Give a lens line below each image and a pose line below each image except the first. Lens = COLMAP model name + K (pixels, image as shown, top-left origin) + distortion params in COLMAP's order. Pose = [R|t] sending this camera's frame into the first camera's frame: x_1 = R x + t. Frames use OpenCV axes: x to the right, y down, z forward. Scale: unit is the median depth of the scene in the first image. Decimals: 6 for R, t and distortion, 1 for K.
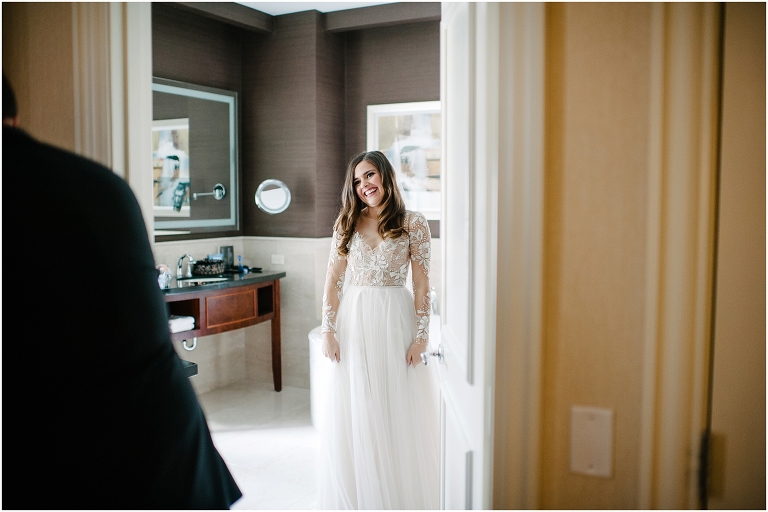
lens RADIAL K [[771.2, 0, 384.0], [0, 771.2, 256.0], [0, 0, 1]] dist [-0.099252, 0.114023]
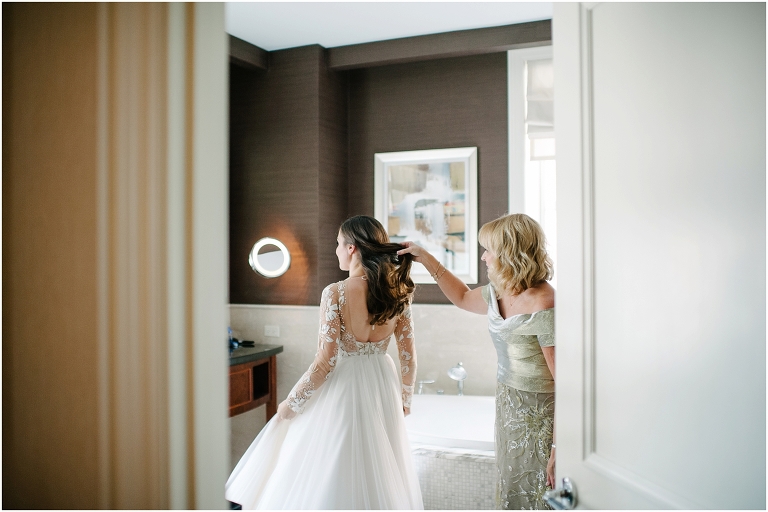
lens RADIAL K [[771.2, 0, 384.0], [0, 771.2, 256.0], [0, 0, 1]] dist [-0.099252, 0.114023]
pose [[0.997864, -0.003742, 0.065214, -0.070607], [0.008943, 0.996783, -0.079653, -0.009539], [-0.064706, 0.080066, 0.994687, 0.137377]]
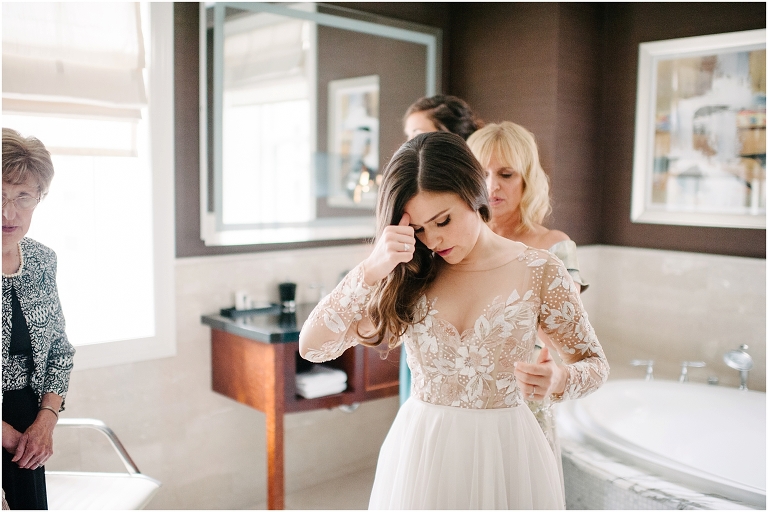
lens RADIAL K [[771.2, 0, 384.0], [0, 771.2, 256.0], [0, 0, 1]] dist [-0.099252, 0.114023]
pose [[0.948536, 0.044116, -0.313581, -0.018074], [-0.037161, 0.998913, 0.028124, -0.030428], [0.314481, -0.015024, 0.949145, 0.340081]]
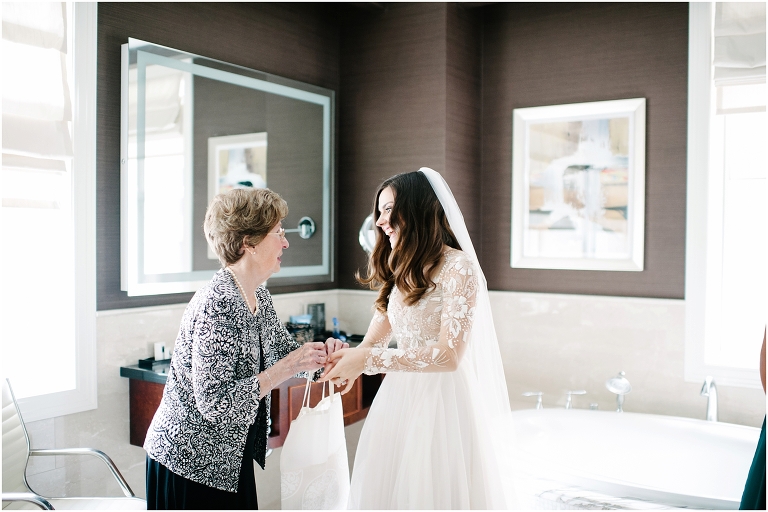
lens RADIAL K [[771.2, 0, 384.0], [0, 771.2, 256.0], [0, 0, 1]] dist [-0.099252, 0.114023]
pose [[0.995769, 0.009387, -0.091408, -0.077431], [-0.014011, 0.998647, -0.050080, -0.022273], [0.090814, 0.051149, 0.994553, 0.291280]]
